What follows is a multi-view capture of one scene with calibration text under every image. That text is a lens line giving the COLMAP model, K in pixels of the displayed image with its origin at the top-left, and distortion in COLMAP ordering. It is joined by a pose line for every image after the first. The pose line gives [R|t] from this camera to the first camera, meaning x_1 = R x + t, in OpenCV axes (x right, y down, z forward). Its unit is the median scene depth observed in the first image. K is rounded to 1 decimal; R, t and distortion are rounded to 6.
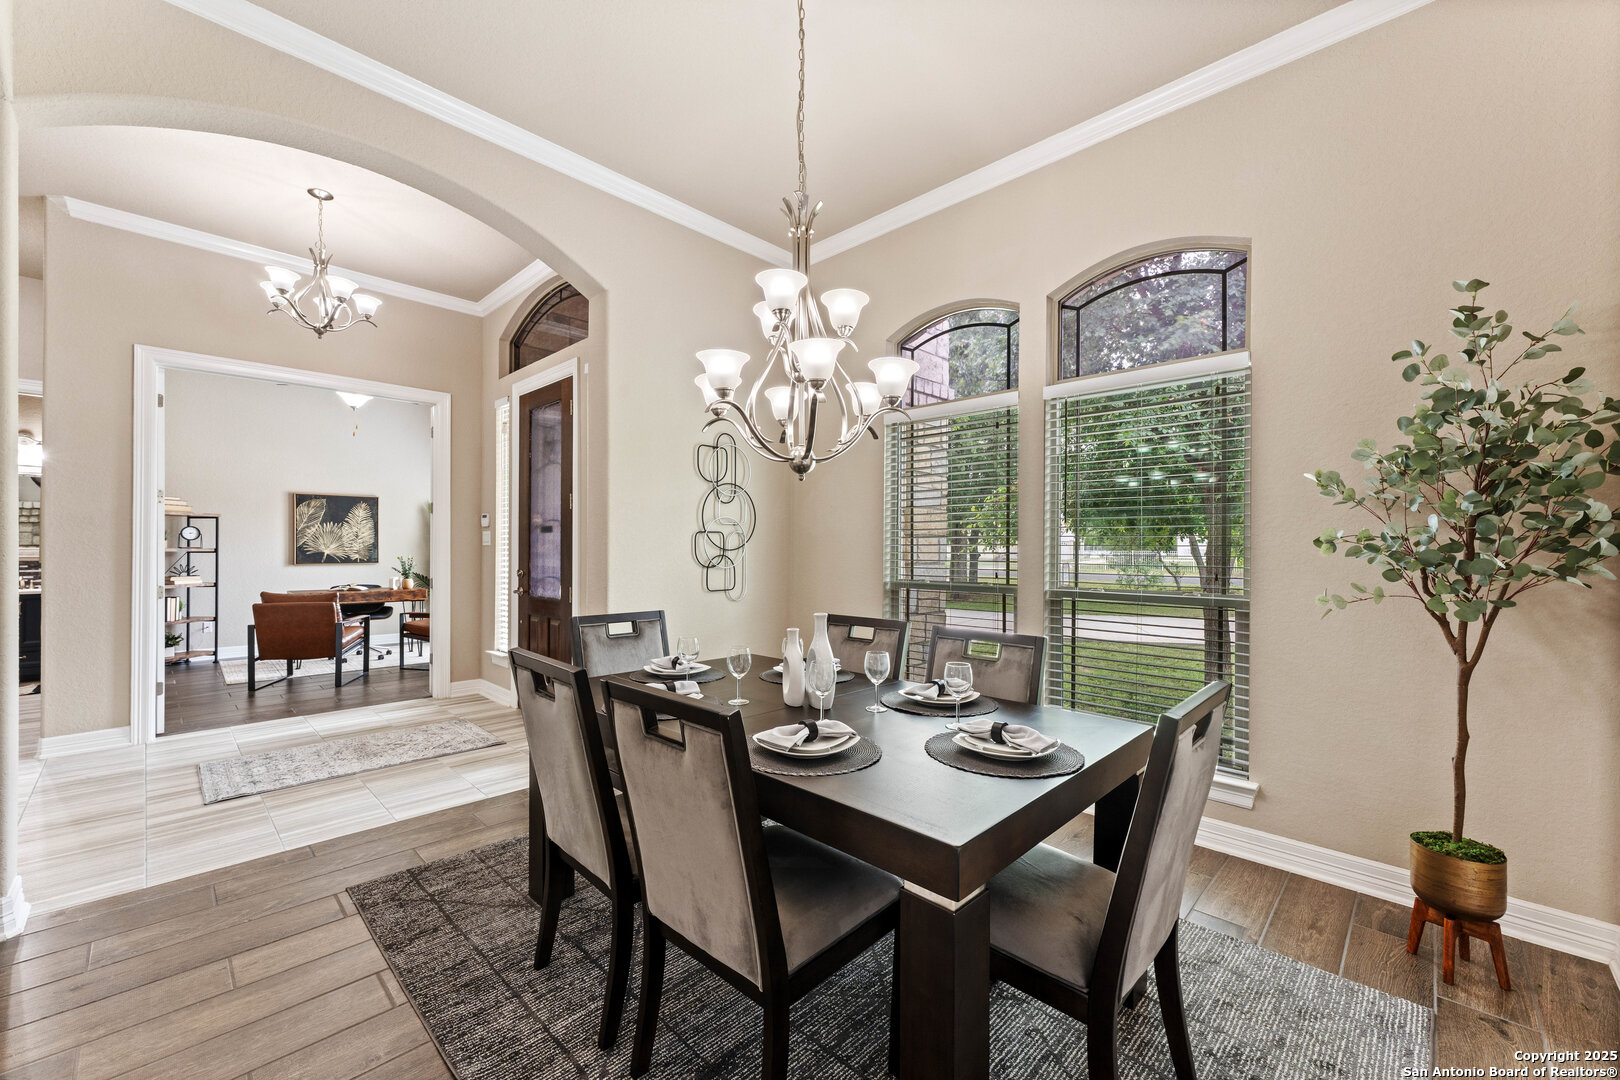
lens RADIAL K [[650.2, 0, 824.9], [0, 650.2, 549.2], [0, 0, 1]] dist [-0.002978, 0.002967]
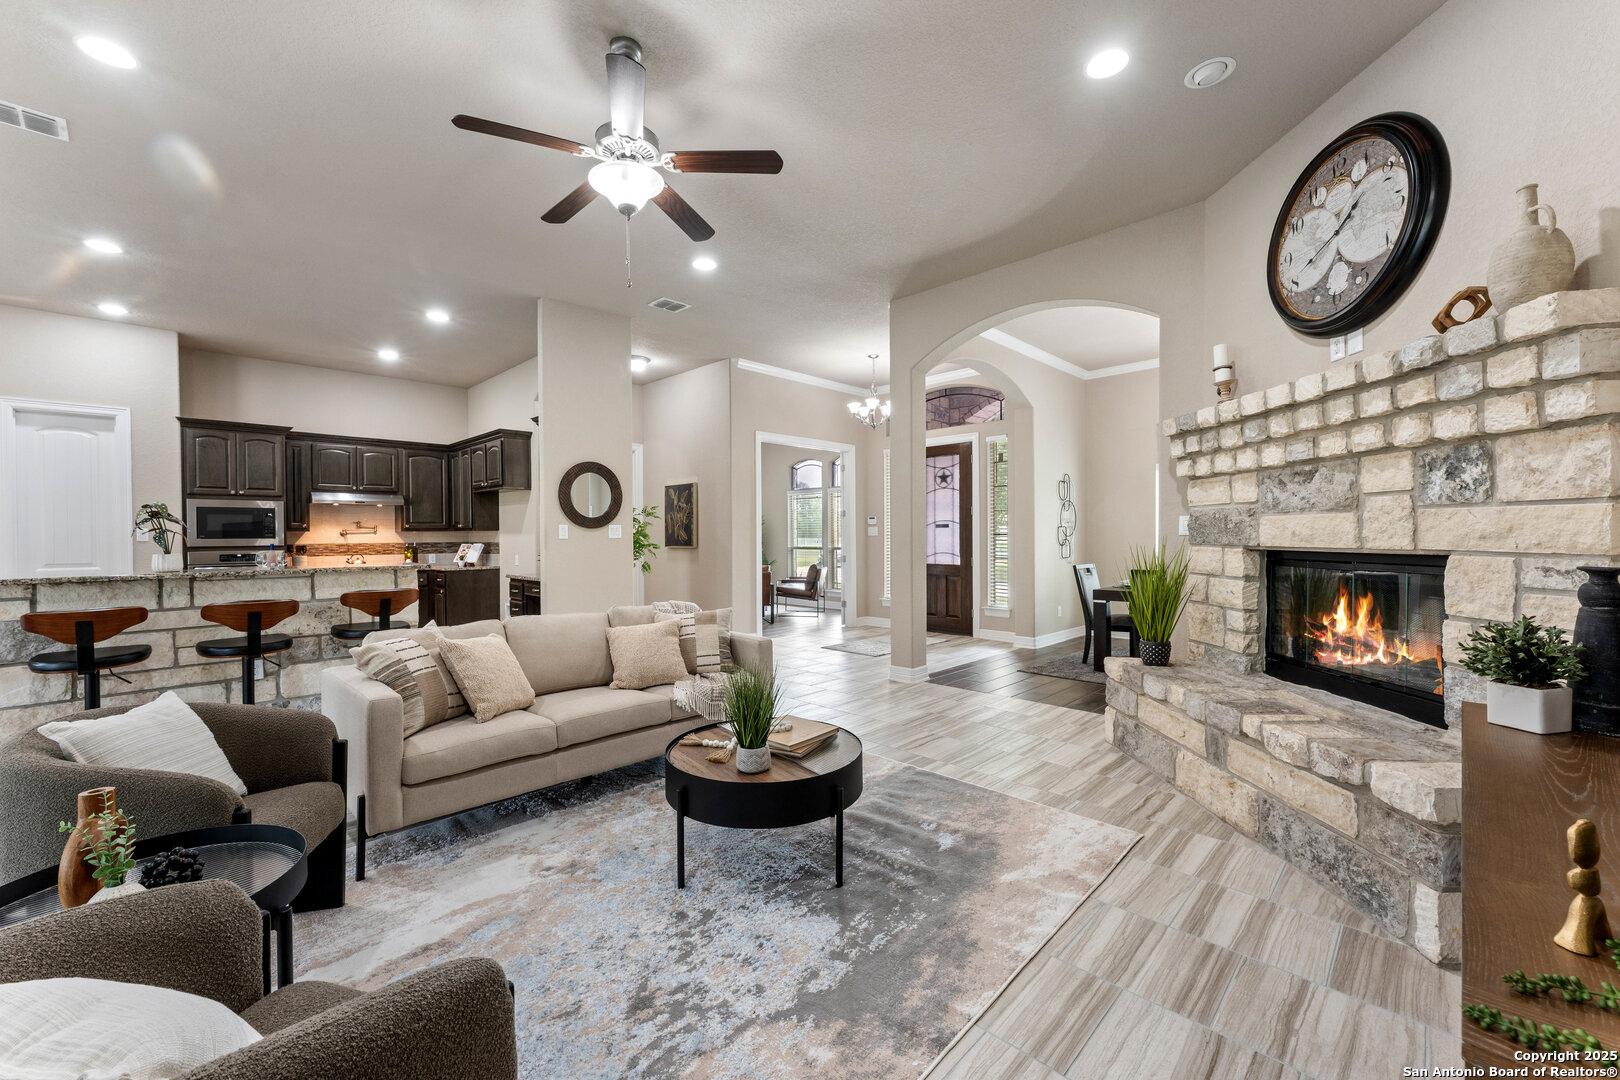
lens RADIAL K [[650.2, 0, 800.8], [0, 650.2, 542.2], [0, 0, 1]] dist [-0.002978, 0.002967]
pose [[0.999739, -0.011132, -0.019967, -0.545290], [0.011300, 0.999902, 0.008278, -0.004048], [0.019873, -0.008501, 0.999766, -0.543715]]
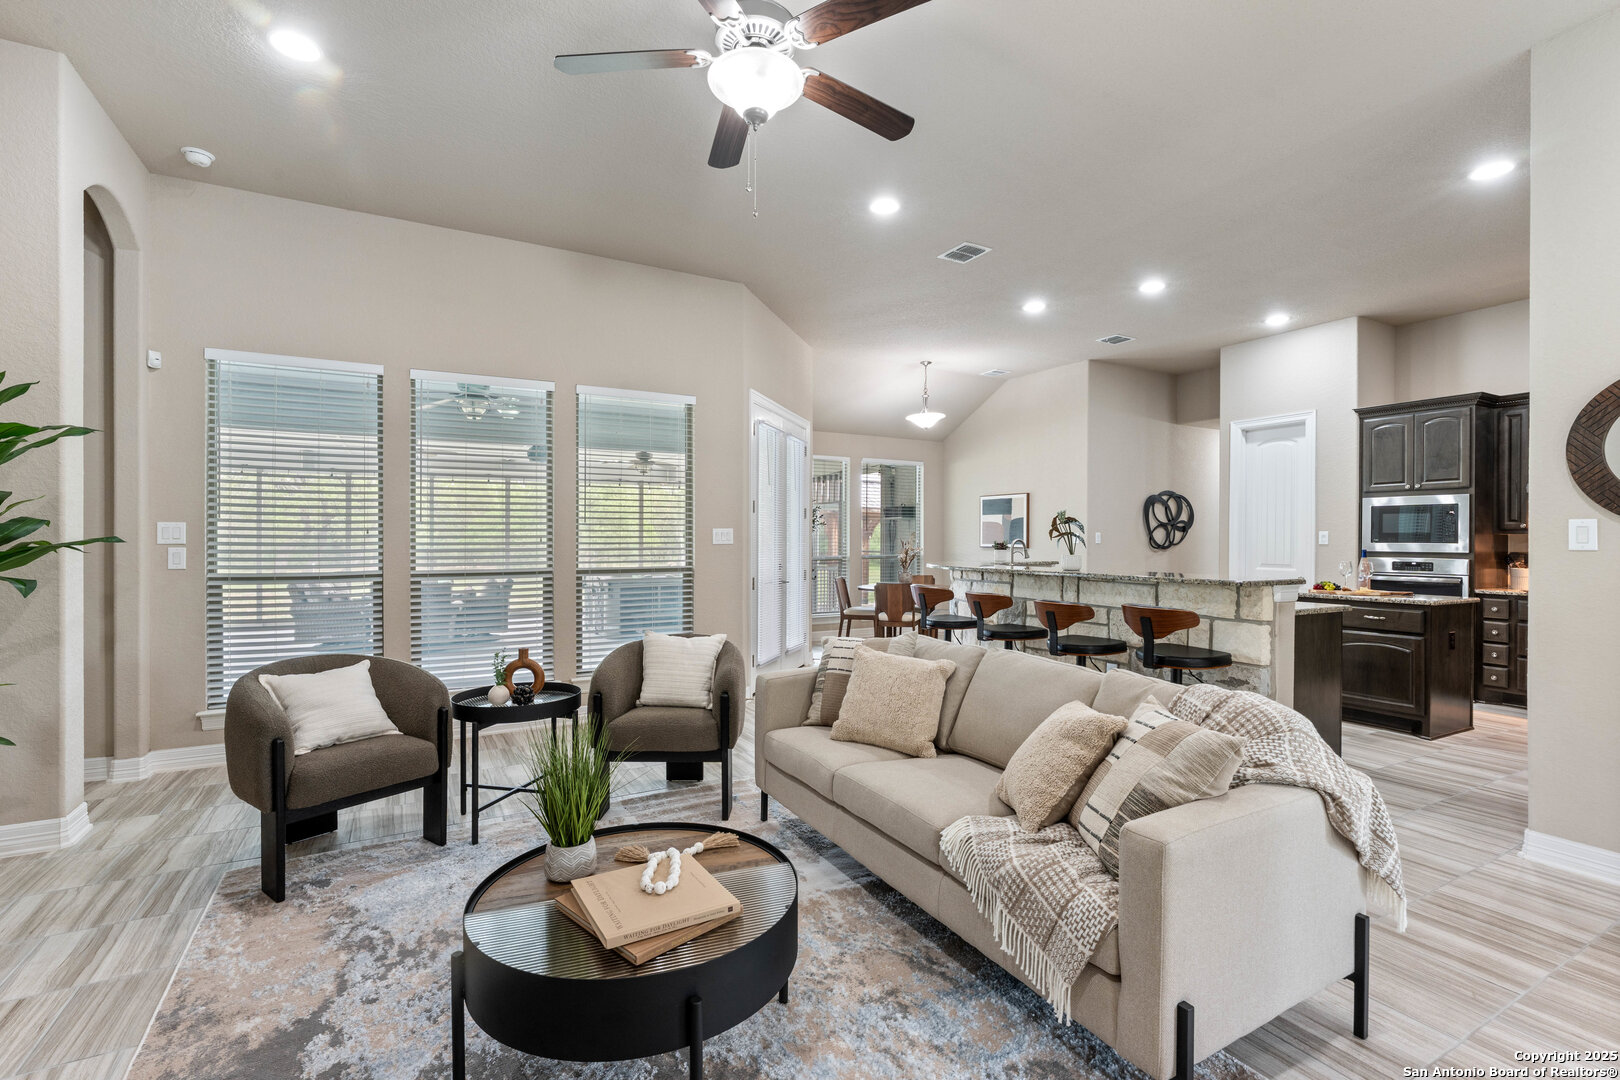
lens RADIAL K [[727.3, 0, 815.3], [0, 727.3, 541.2], [0, 0, 1]] dist [-0.001893, 0.000108]
pose [[-0.297010, -0.002763, -0.954870, -0.333887], [-0.009918, 0.999951, 0.000191, -0.006227], [0.954823, 0.009527, -0.297023, 0.000242]]
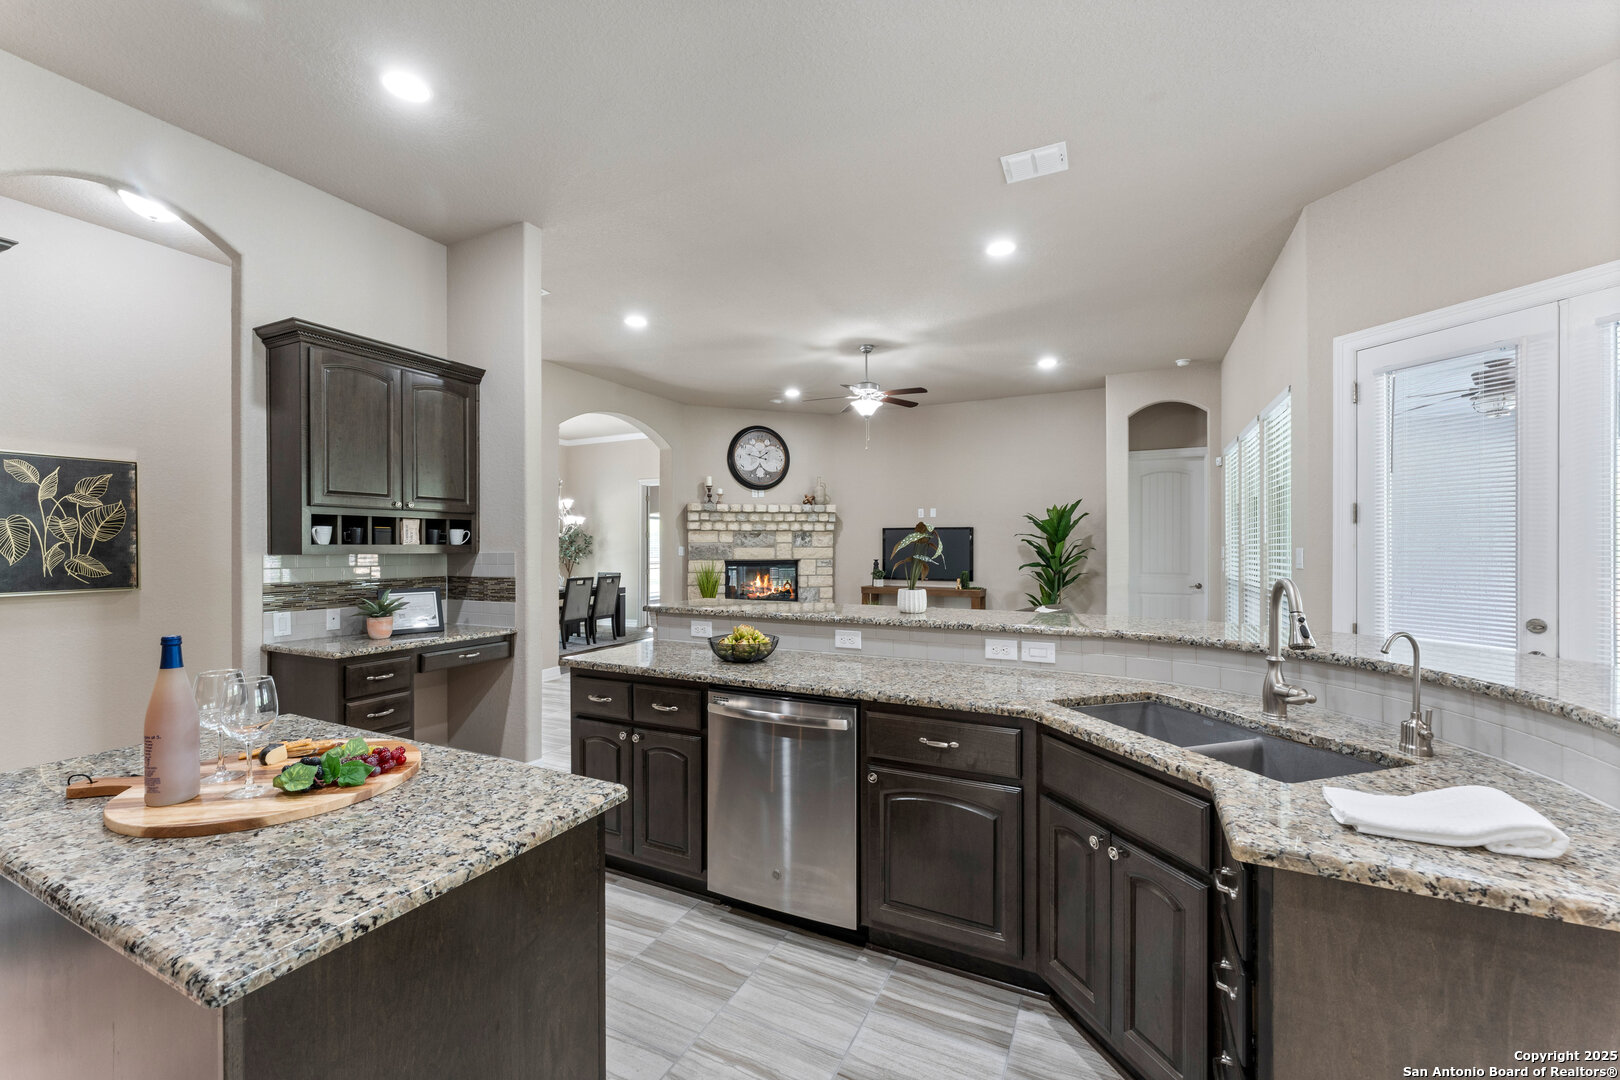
lens RADIAL K [[650.2, 0, 816.6], [0, 650.2, 545.9], [0, 0, 1]] dist [-0.002978, 0.002967]
pose [[-0.321575, -0.004750, 0.946872, -1.522671], [0.004108, 0.999971, 0.006412, -0.028324], [-0.946875, 0.005952, -0.321547, 0.231557]]
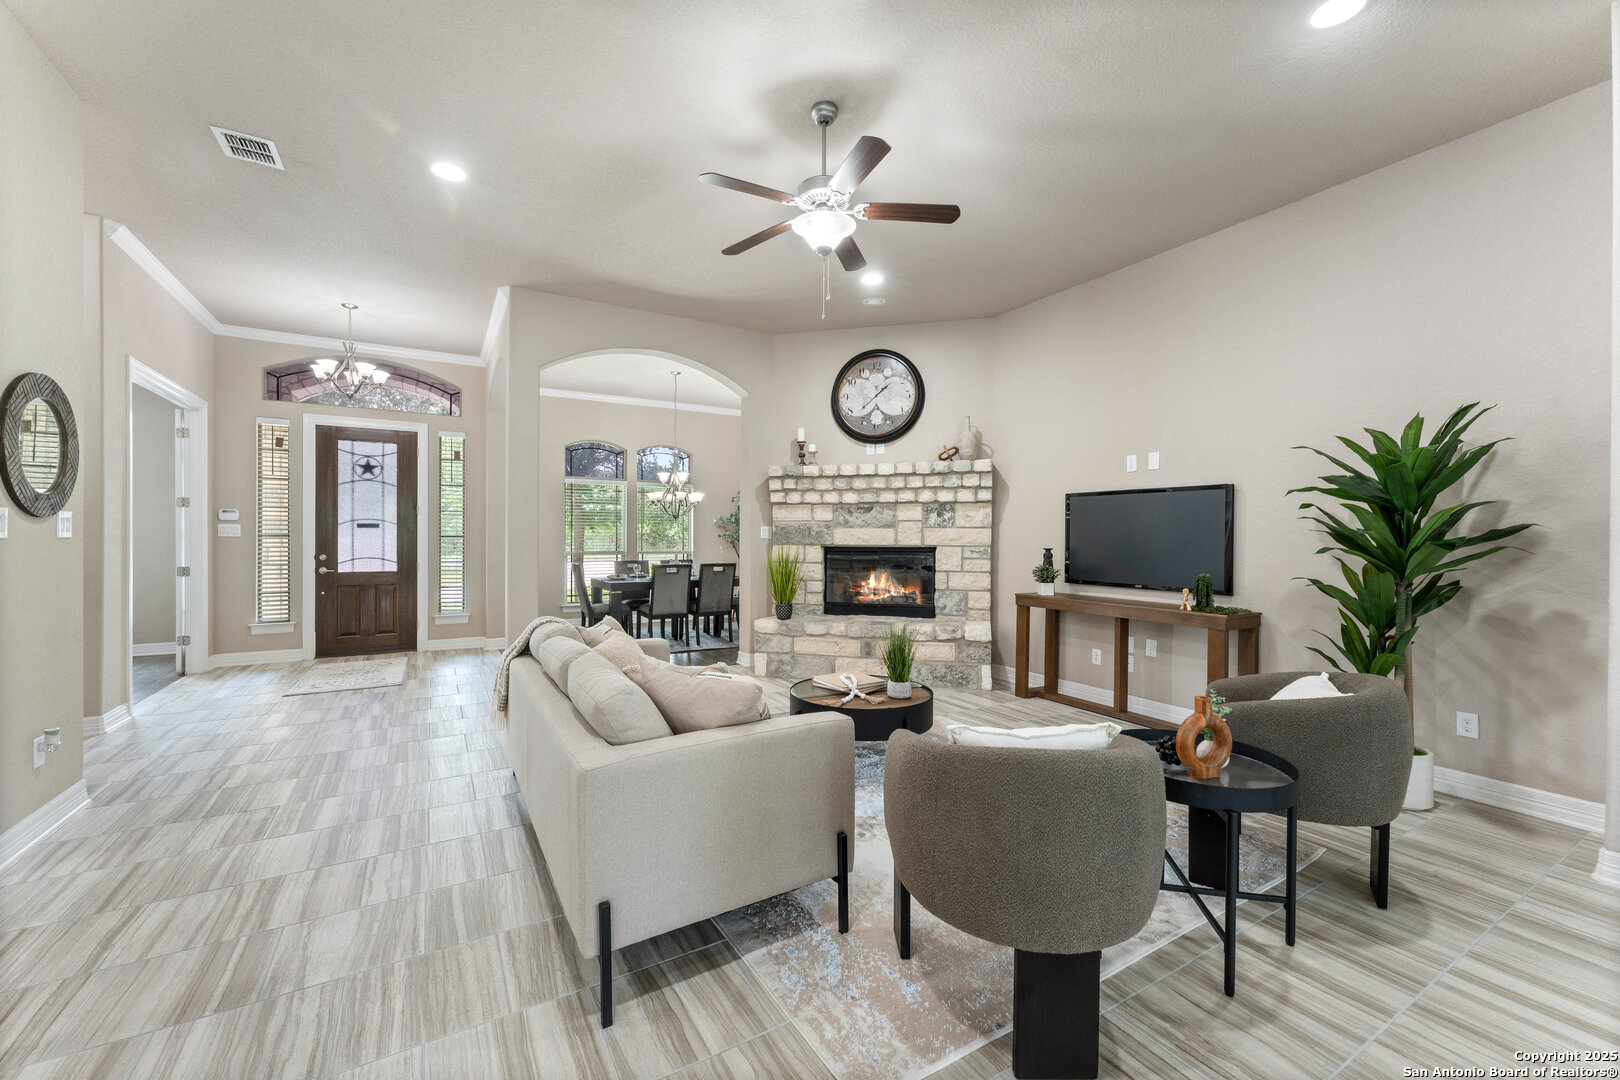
lens RADIAL K [[650.2, 0, 813.5], [0, 650.2, 541.3], [0, 0, 1]] dist [-0.002978, 0.002967]
pose [[0.261440, -0.009005, 0.965178, -1.110125], [0.000086, 0.999957, 0.009307, -0.006291], [-0.965220, -0.002350, 0.261430, -0.252657]]
